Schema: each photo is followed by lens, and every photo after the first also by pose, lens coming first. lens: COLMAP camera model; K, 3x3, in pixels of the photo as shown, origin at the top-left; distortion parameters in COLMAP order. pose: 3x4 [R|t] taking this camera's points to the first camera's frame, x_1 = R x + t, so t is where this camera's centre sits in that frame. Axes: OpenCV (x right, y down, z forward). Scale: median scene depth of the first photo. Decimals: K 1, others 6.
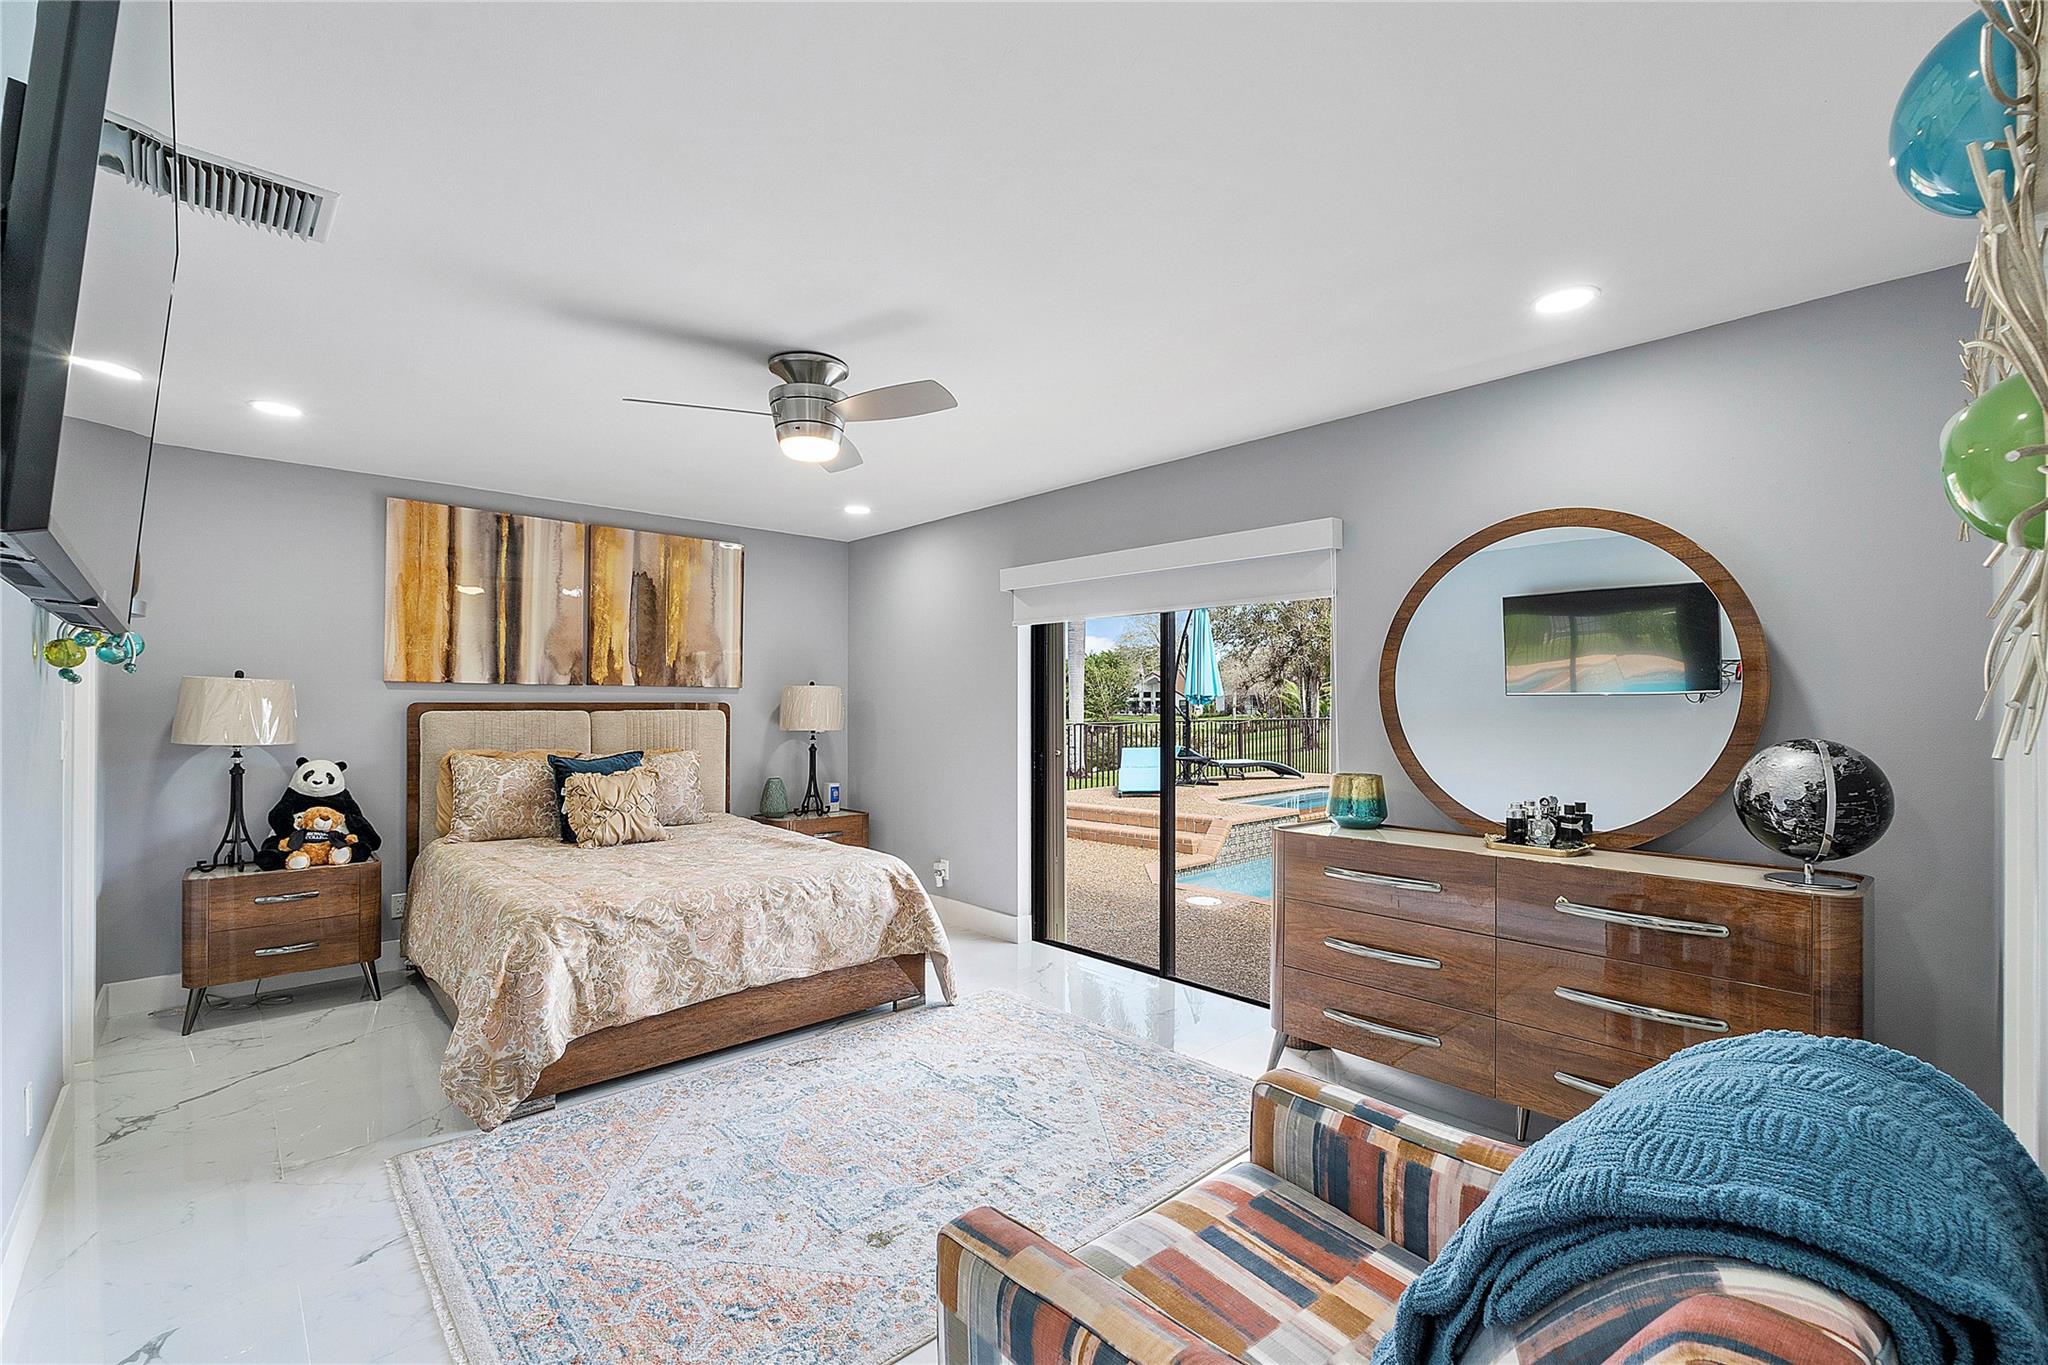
lens RADIAL K [[873.6, 0, 1033.9], [0, 873.6, 677.1], [0, 0, 1]] dist [-0.002171, -0.000147]
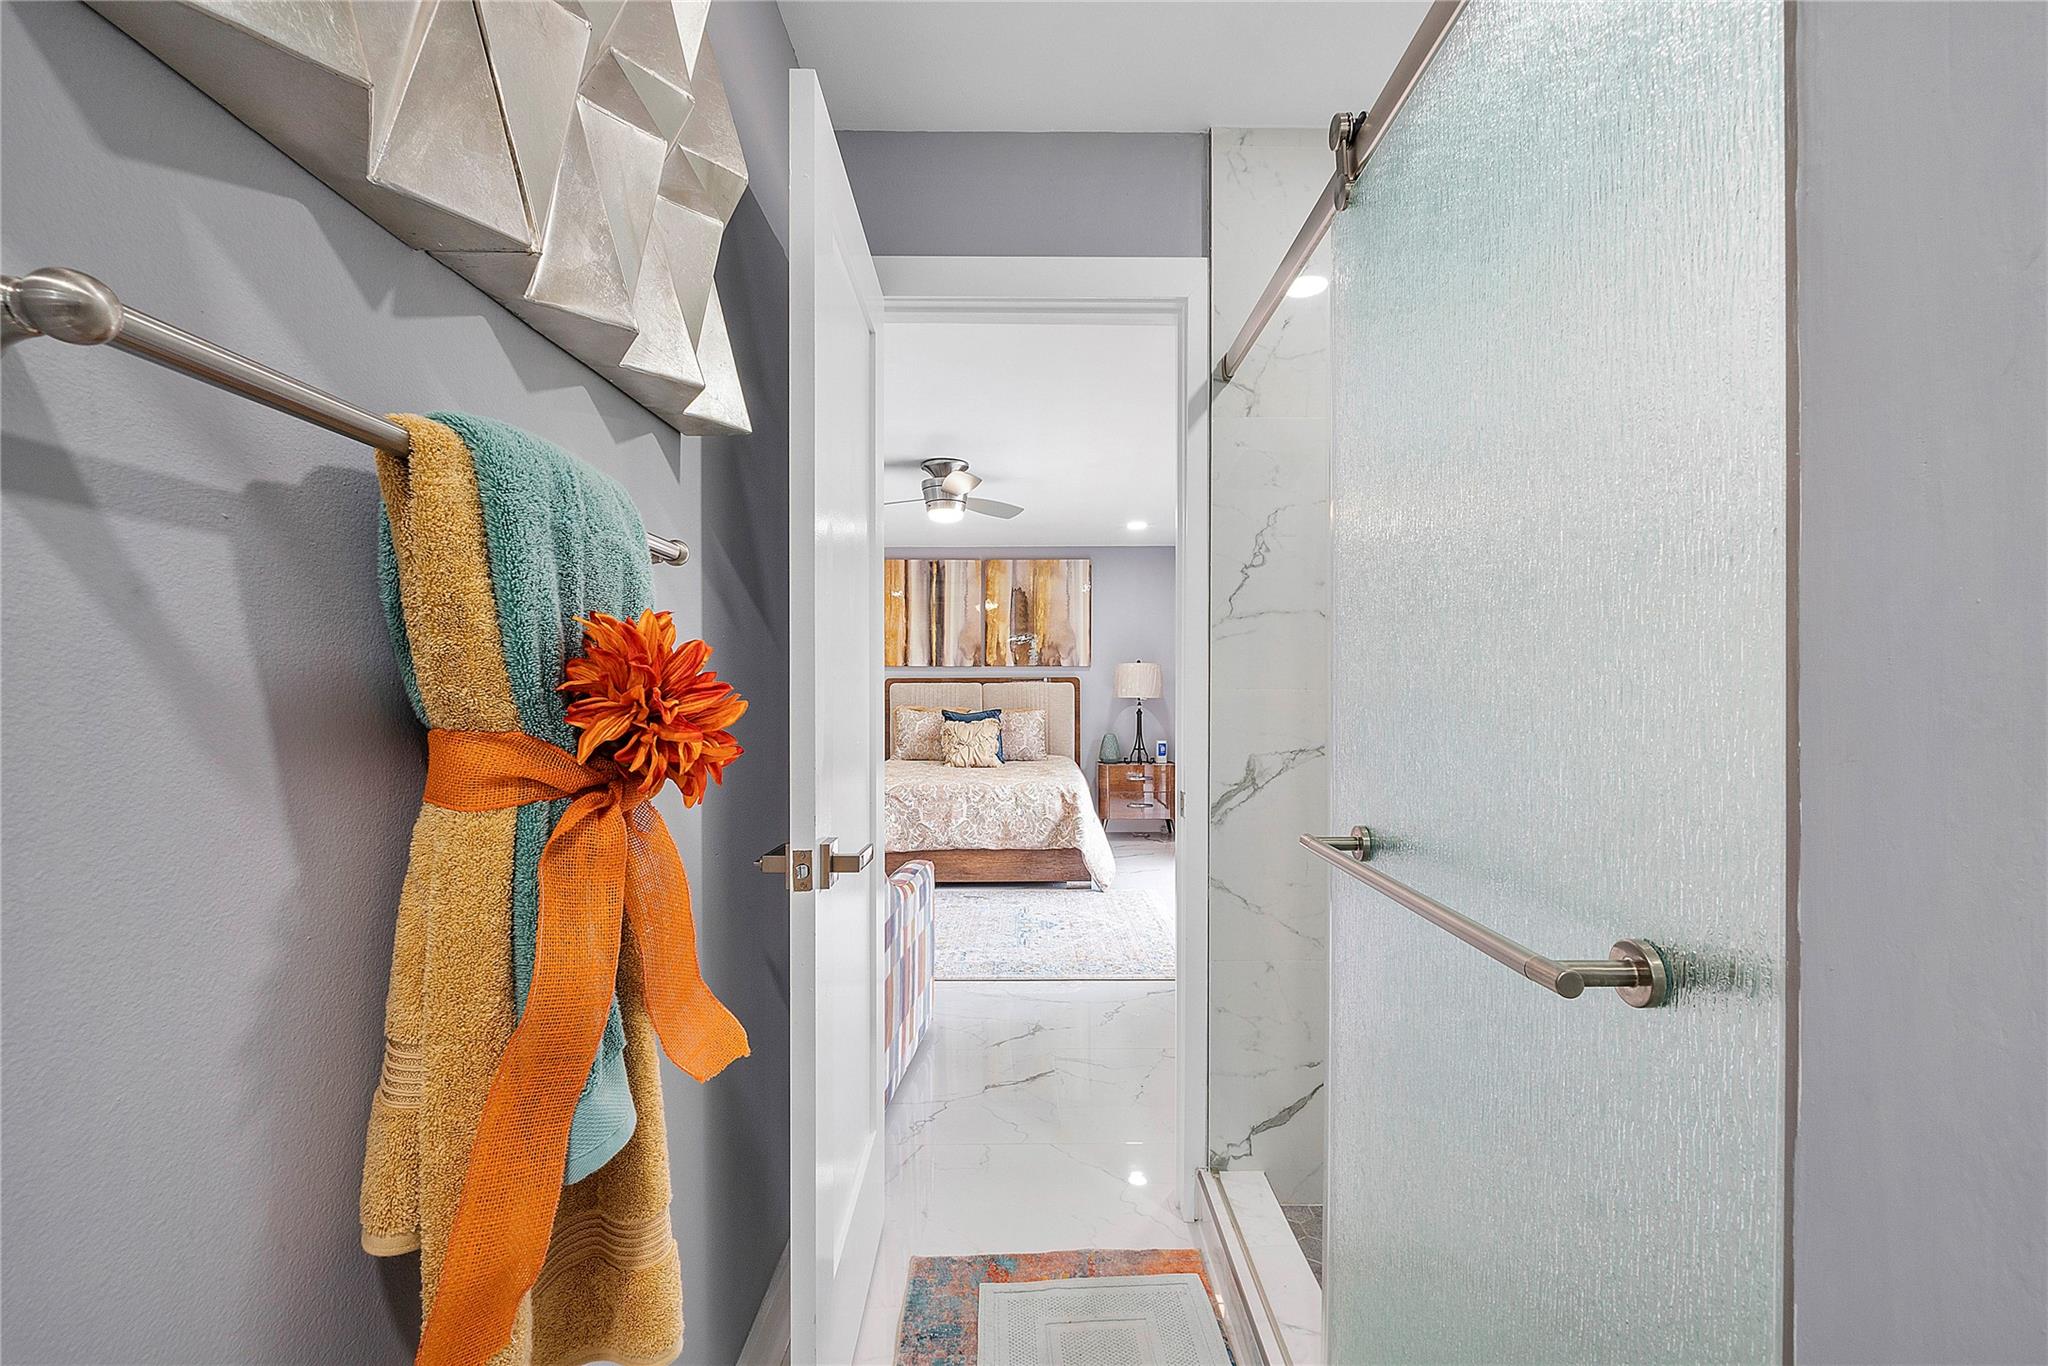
lens RADIAL K [[873.6, 0, 1033.9], [0, 873.6, 677.6], [0, 0, 1]] dist [-0.002171, -0.000147]
pose [[0.736043, -0.015204, -0.676764, 0.610420], [0.025423, 0.999663, 0.005192, 0.024461], [0.676457, -0.021027, 0.736182, -0.059493]]
